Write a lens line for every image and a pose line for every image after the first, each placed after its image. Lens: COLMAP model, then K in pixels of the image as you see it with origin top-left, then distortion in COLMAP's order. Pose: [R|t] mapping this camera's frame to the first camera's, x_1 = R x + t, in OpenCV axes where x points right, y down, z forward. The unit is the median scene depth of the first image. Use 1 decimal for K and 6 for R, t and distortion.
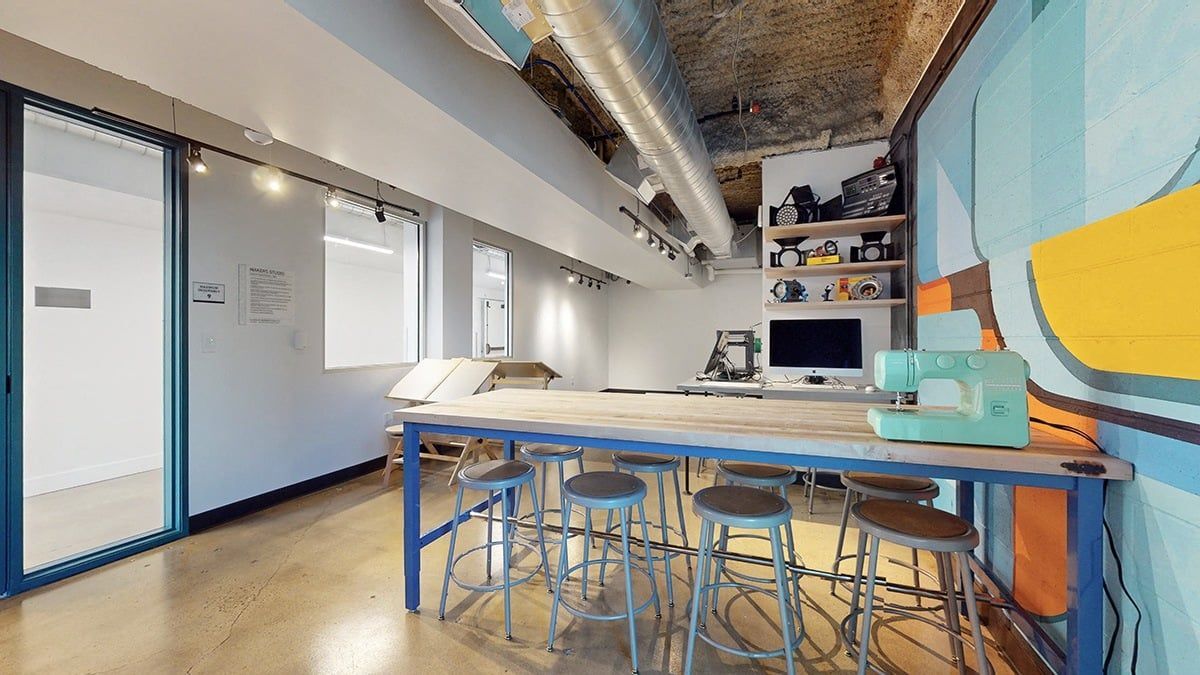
lens RADIAL K [[438.2, 0, 600.3], [0, 438.2, 340.6], [0, 0, 1]] dist [-0.000487, -0.000051]
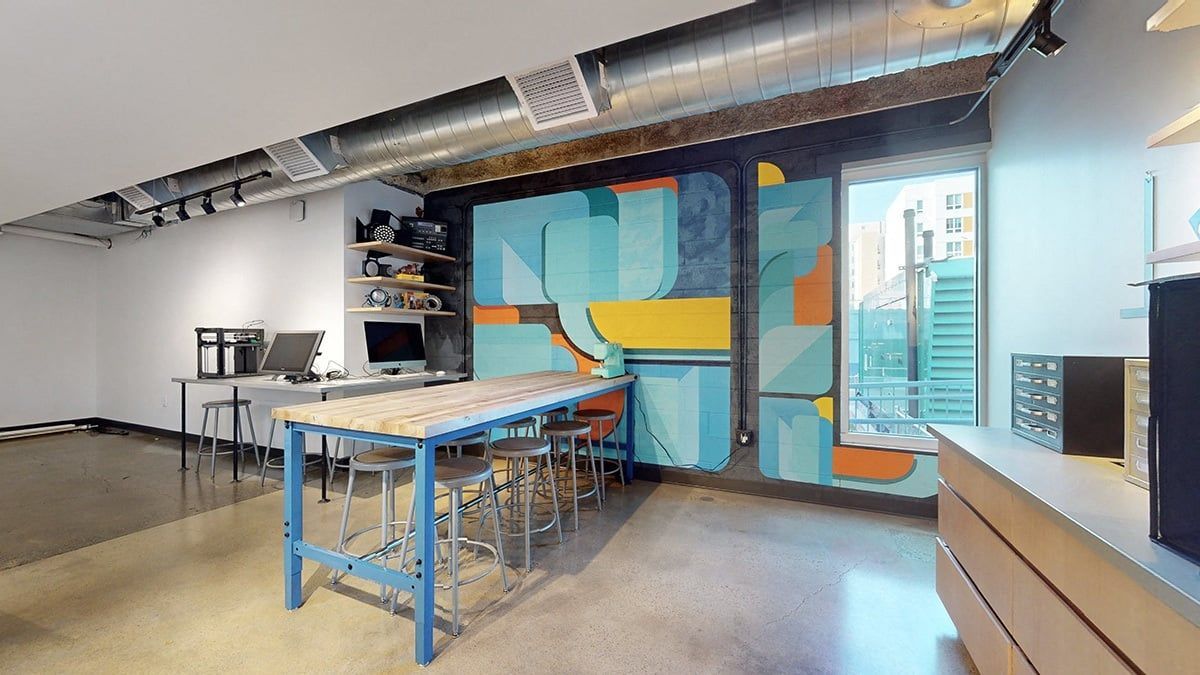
lens RADIAL K [[438.2, 0, 598.7], [0, 438.2, 336.5], [0, 0, 1]] dist [-0.000487, -0.000051]
pose [[0.049912, 0.003719, 0.998747, -1.043990], [0.002642, 0.999989, -0.003856, -0.002584], [-0.998750, 0.002831, 0.049902, 0.523426]]
